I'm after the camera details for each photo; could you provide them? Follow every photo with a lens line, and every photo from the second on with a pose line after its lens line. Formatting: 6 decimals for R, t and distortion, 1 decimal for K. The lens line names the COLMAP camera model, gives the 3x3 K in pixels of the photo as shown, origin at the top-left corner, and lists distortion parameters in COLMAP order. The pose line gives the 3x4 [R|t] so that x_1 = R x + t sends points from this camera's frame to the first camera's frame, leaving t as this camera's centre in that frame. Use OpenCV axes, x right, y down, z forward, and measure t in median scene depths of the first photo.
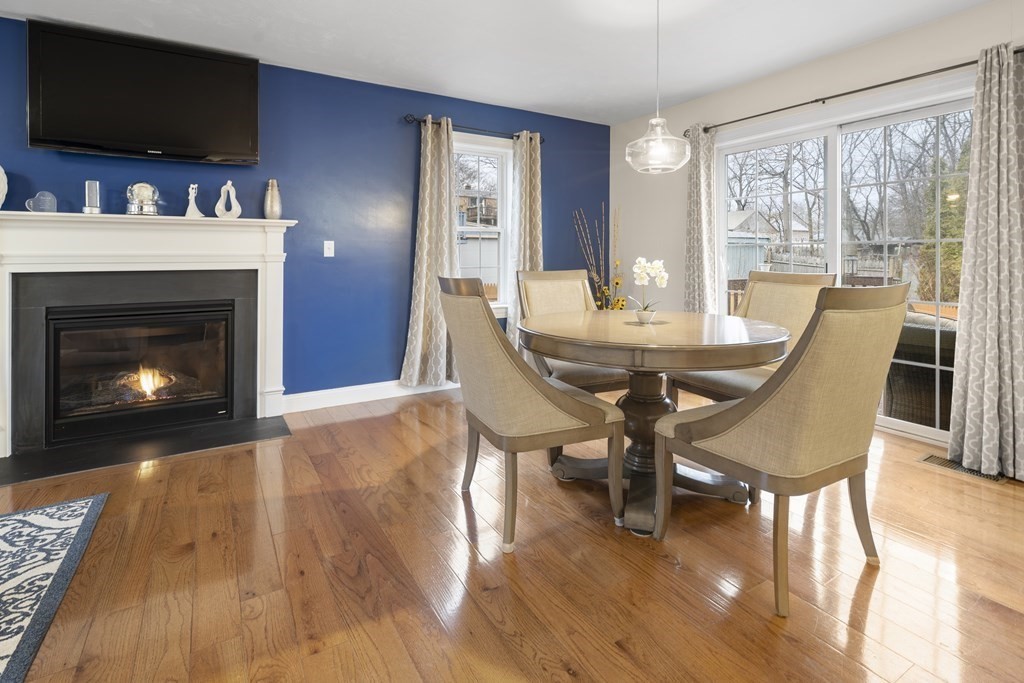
lens RADIAL K [[503.2, 0, 510.1], [0, 503.2, 257.3], [0, 0, 1]] dist [-0.001622, -0.000046]
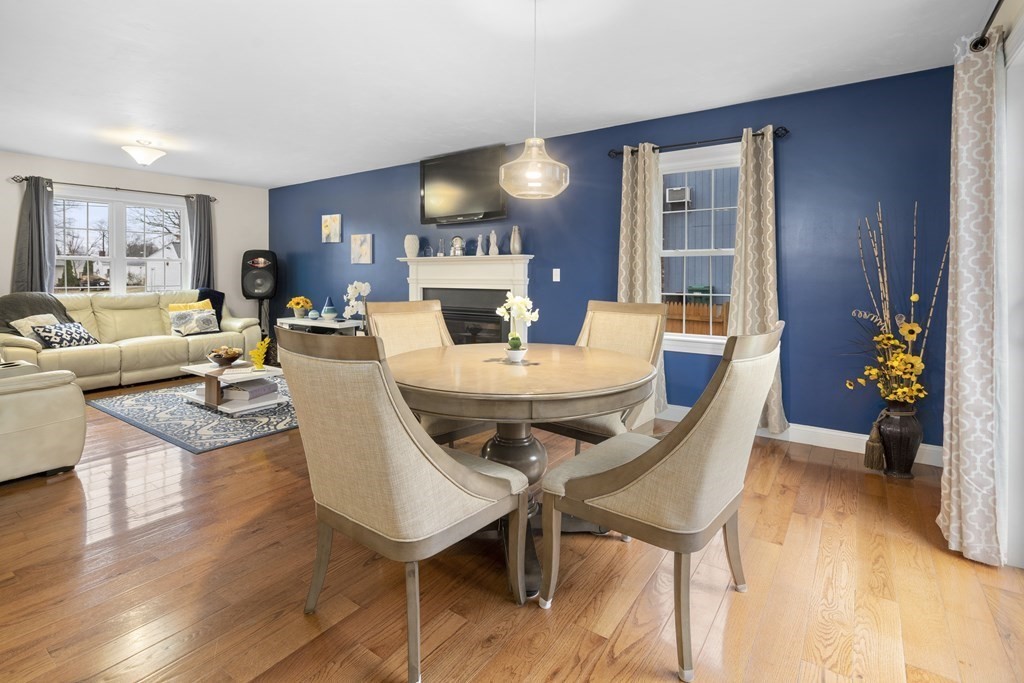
lens RADIAL K [[493.3, 0, 513.4], [0, 493.3, 276.2], [0, 0, 1]] dist [-0.000956, 0.000052]
pose [[0.399528, 0.008642, -0.916680, 0.821281], [-0.002554, 0.999962, 0.008314, -0.027164], [0.916717, -0.000981, 0.399535, 0.462974]]
